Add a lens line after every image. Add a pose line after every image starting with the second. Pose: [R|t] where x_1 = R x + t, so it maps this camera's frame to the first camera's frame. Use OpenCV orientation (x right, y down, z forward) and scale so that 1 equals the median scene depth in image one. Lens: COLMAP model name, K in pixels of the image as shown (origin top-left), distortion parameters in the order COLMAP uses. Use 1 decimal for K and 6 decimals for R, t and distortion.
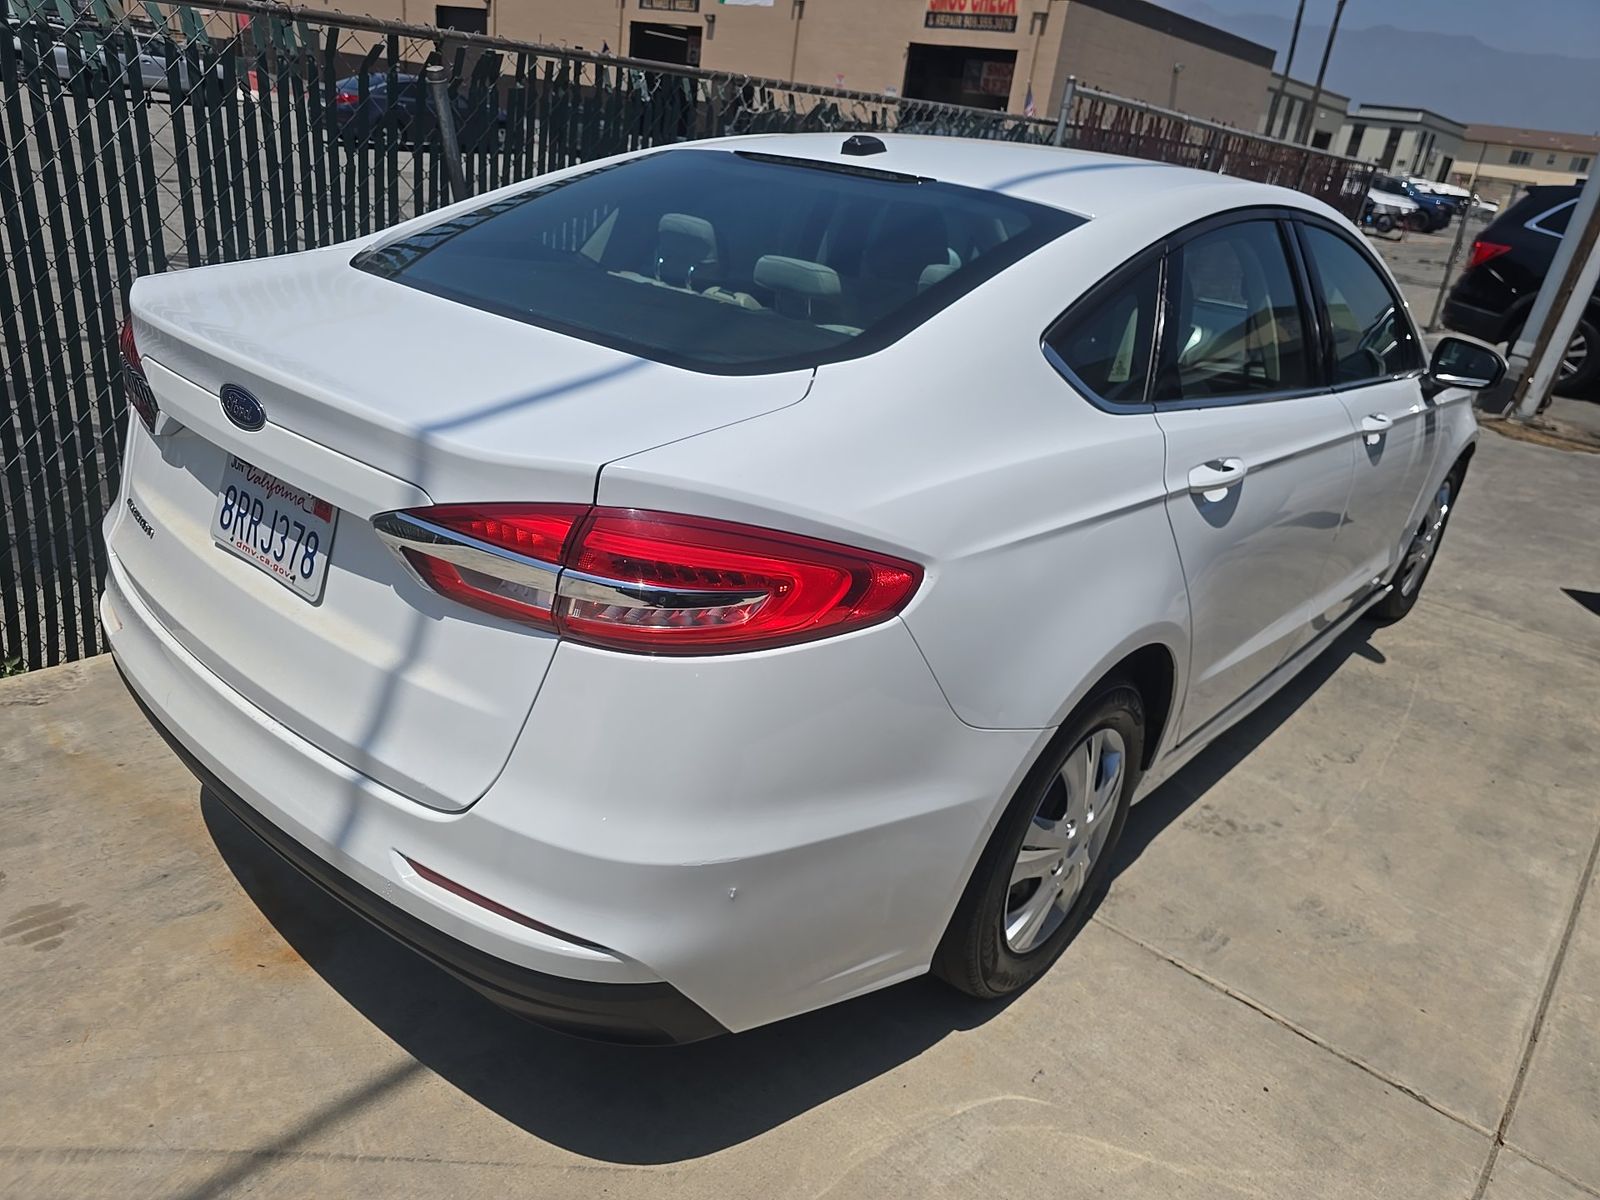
lens RADIAL K [[1085.6, 0, 795.0], [0, 1085.6, 599.0], [0, 0, 1]] dist [0.041851, -0.038047]
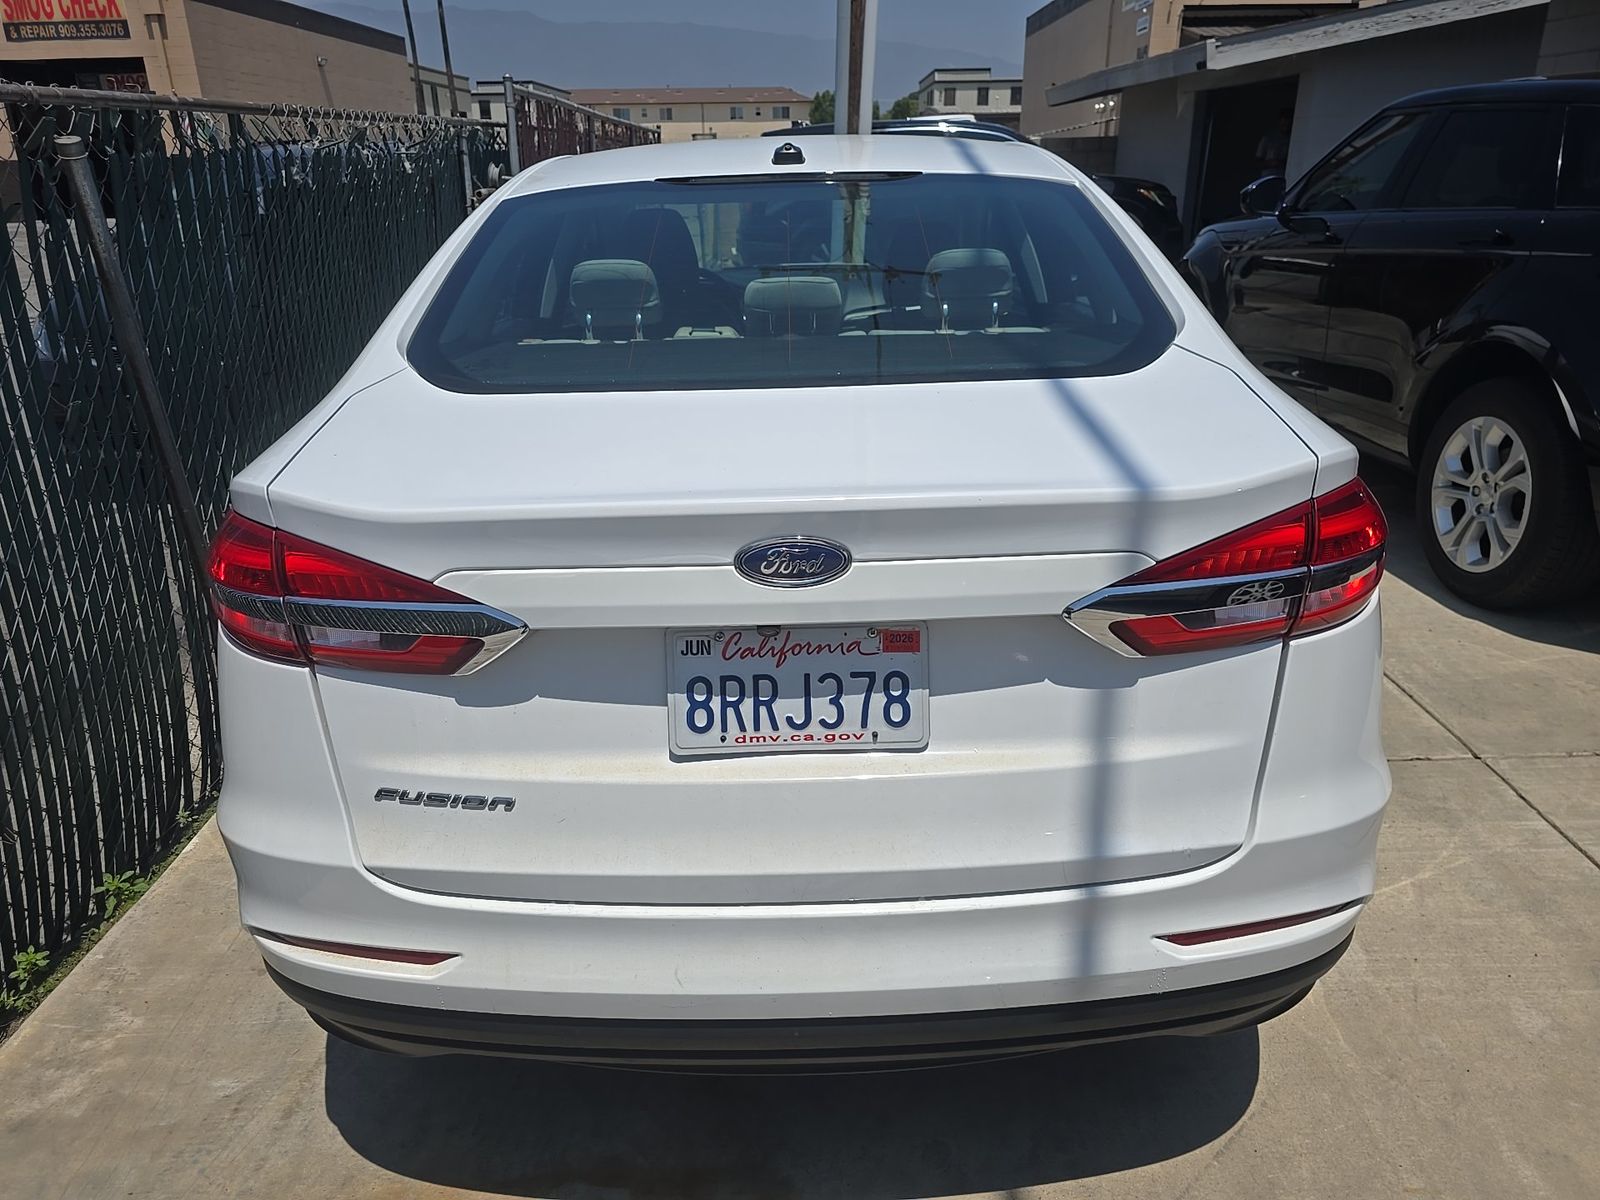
lens RADIAL K [[1085.6, 0, 799.2], [0, 1085.6, 603.0], [0, 0, 1]] dist [0.041851, -0.038047]
pose [[0.752333, -0.362140, 0.550318, -0.687210], [0.356073, 0.926353, 0.122809, -0.175545], [-0.554263, 0.103560, 0.825874, 0.250287]]
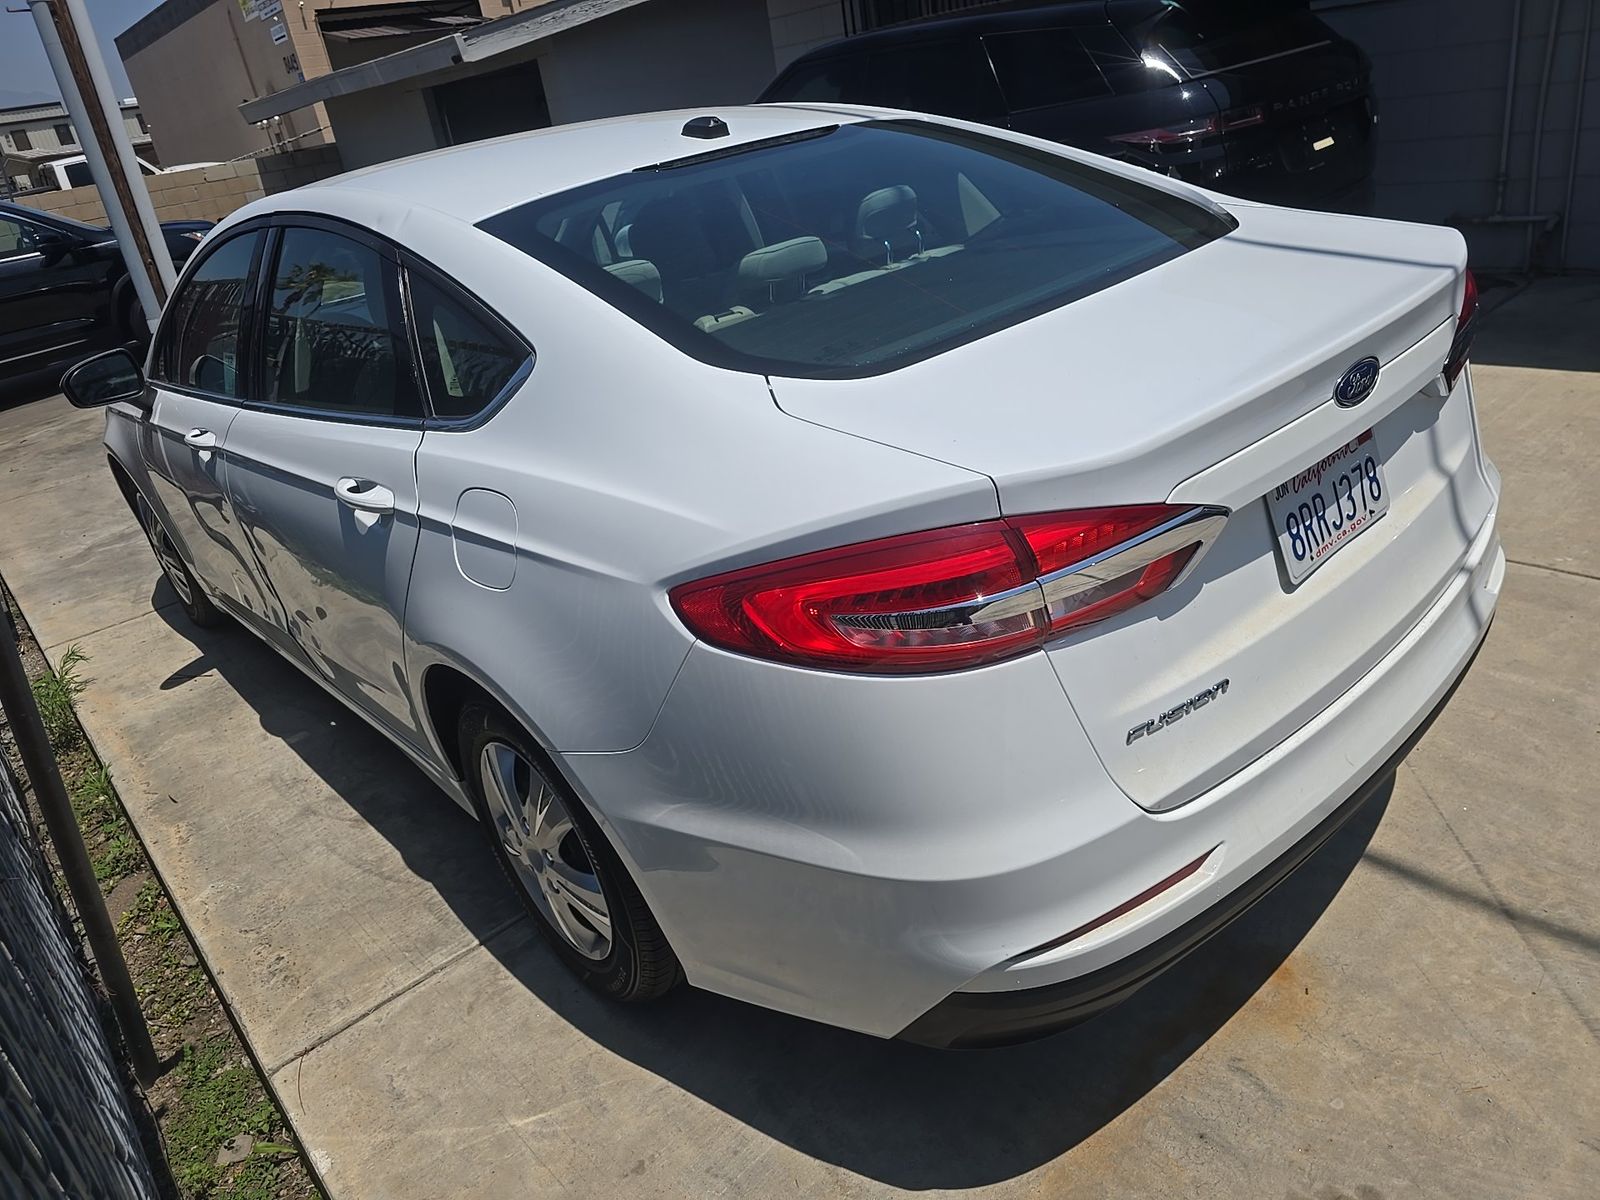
lens RADIAL K [[1085.6, 0, 801.5], [0, 1085.6, 602.8], [0, 0, 1]] dist [0.041851, -0.038047]
pose [[0.120756, -0.547397, 0.828115, -1.072344], [0.545754, 0.733442, 0.405235, -0.504752], [-0.829199, 0.403012, 0.387312, 0.805255]]
